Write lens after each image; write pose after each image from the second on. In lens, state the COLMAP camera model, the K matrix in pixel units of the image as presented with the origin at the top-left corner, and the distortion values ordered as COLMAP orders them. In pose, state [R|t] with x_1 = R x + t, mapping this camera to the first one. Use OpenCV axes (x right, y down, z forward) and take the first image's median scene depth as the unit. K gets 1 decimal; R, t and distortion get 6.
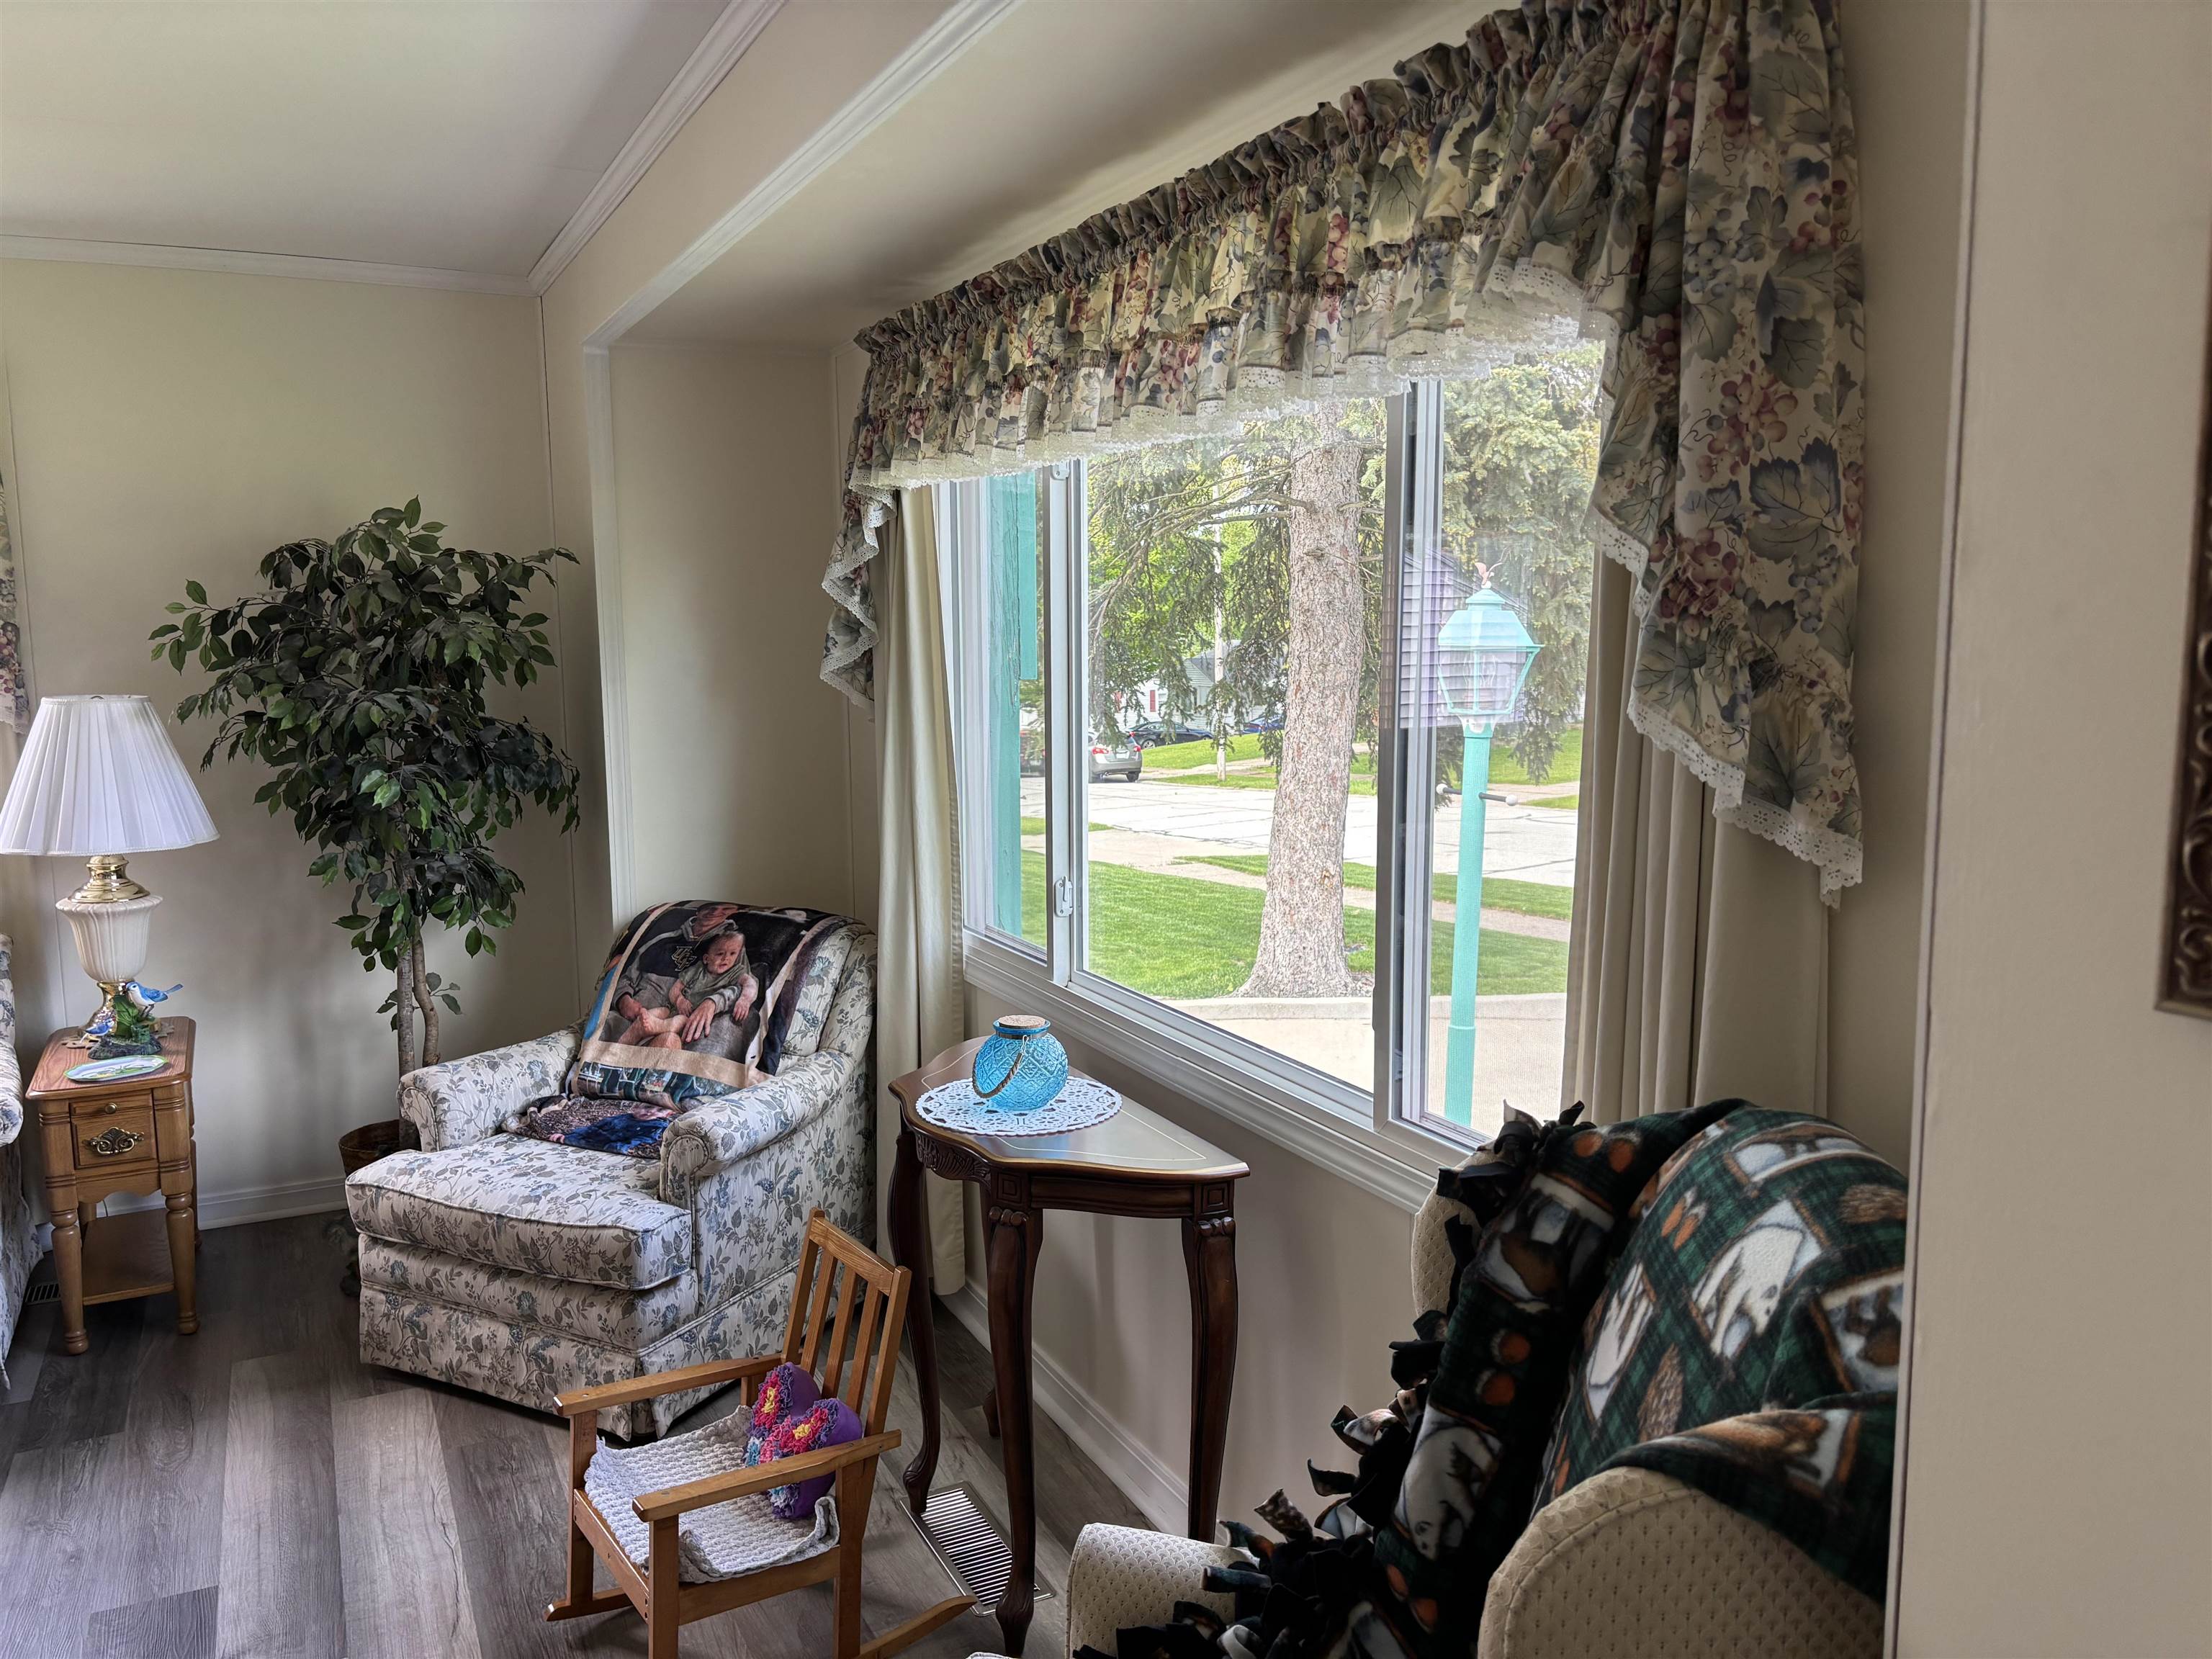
lens RADIAL K [[1664.8, 0, 1075.8], [0, 1664.8, 841.5], [0, 0, 1]] dist [0.064629, -0.067127]
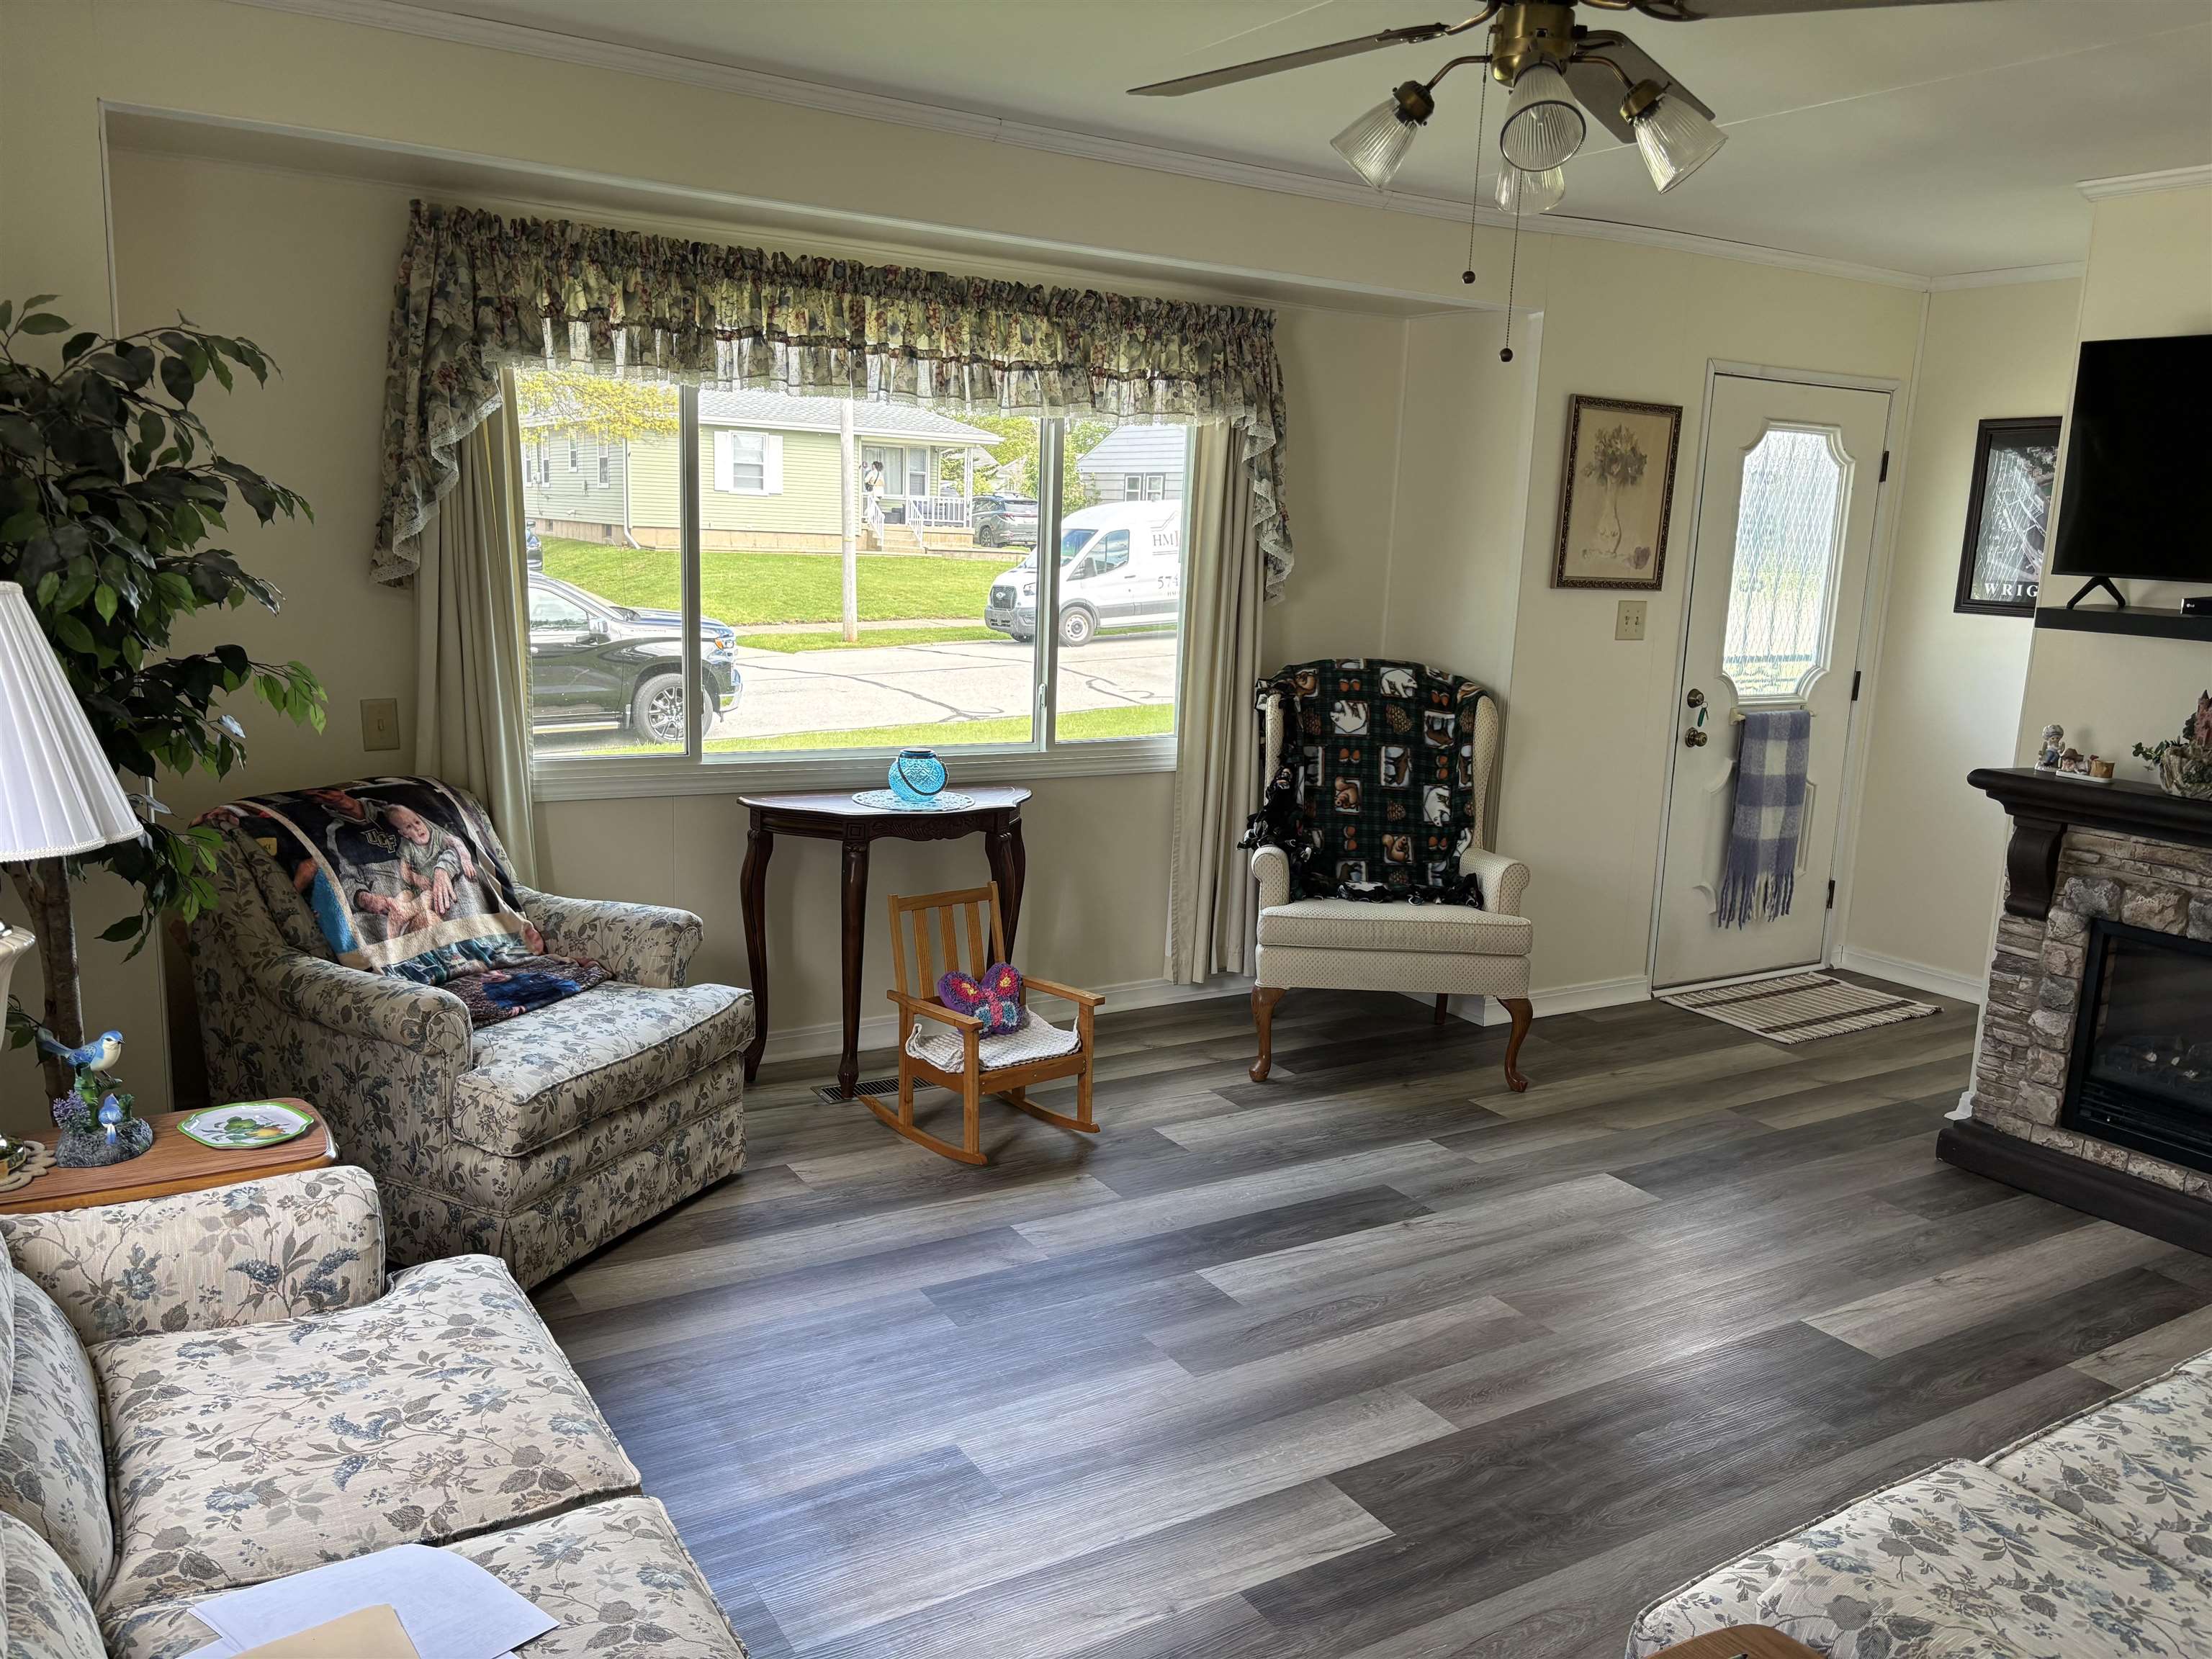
lens RADIAL K [[1672.4, 0, 1106.0], [0, 1672.4, 829.5], [0, 0, 1]] dist [0.054927, -0.083961]
pose [[-0.109093, -0.171128, 0.979190, -1.343924], [0.093029, 0.978989, 0.181457, -0.077985], [-0.989669, 0.110889, -0.090881, 0.760218]]
